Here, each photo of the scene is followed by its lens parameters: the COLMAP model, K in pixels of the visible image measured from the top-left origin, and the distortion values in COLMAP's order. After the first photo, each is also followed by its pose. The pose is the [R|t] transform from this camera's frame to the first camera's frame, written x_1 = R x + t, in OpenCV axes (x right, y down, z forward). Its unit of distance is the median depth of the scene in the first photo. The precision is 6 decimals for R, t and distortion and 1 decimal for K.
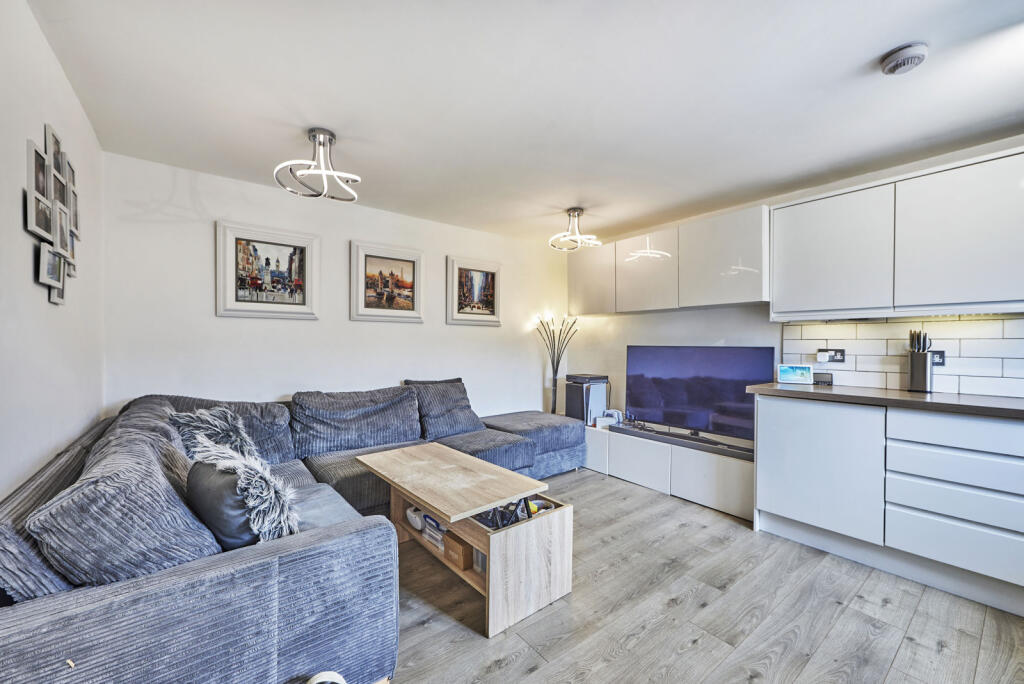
lens RADIAL K [[404.8, 0, 510.4], [0, 404.8, 343.7], [0, 0, 1]] dist [0.000224, -0.000367]
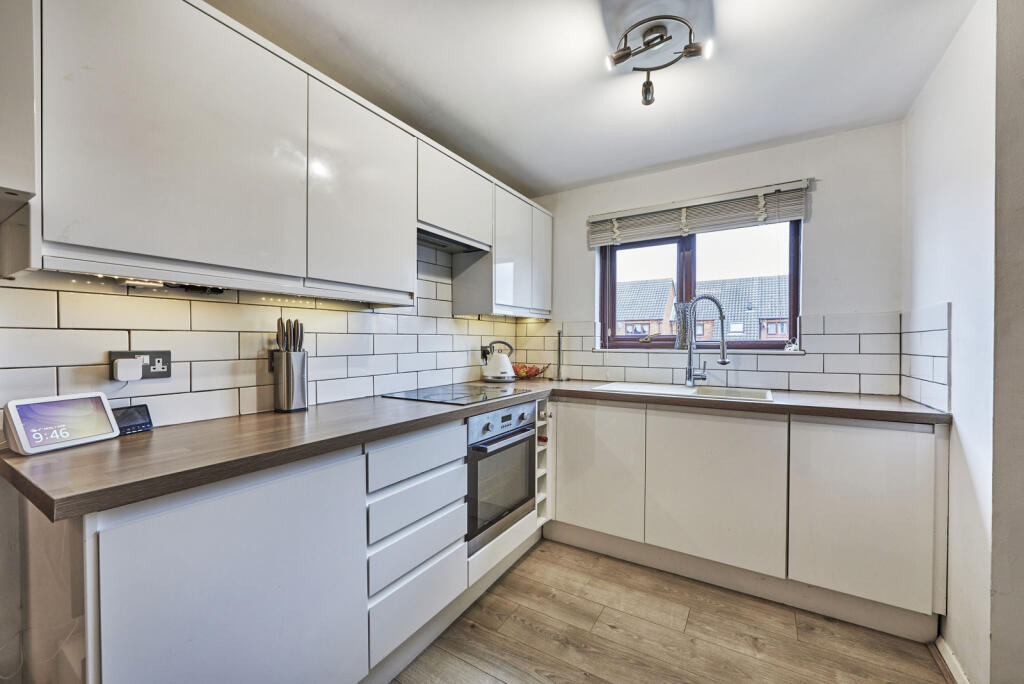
lens RADIAL K [[404.8, 0, 512.1], [0, 404.8, 346.2], [0, 0, 1]] dist [0.000224, -0.000367]
pose [[-0.349763, -0.015157, 0.936716, 0.218203], [0.000719, 0.999864, 0.016447, 0.000977], [-0.936838, 0.006426, -0.349705, 0.761673]]
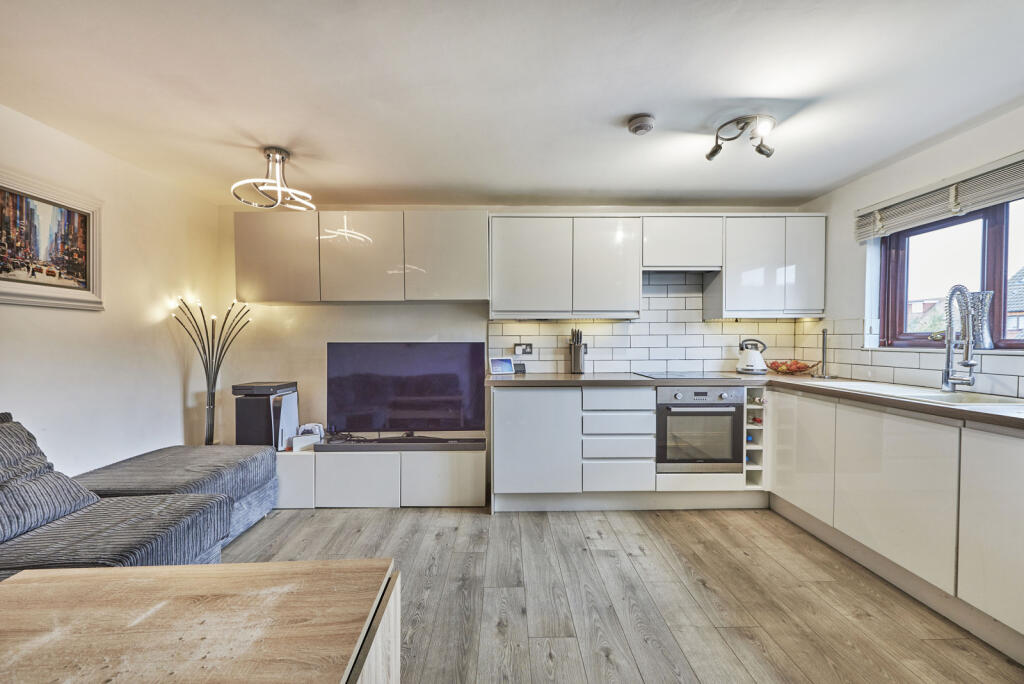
lens RADIAL K [[404.8, 0, 511.2], [0, 404.8, 344.2], [0, 0, 1]] dist [0.000224, -0.000367]
pose [[0.599646, -0.015008, 0.800125, -0.199475], [0.006159, 0.999881, 0.014139, -0.001825], [-0.800242, -0.003550, 0.599667, 0.298235]]
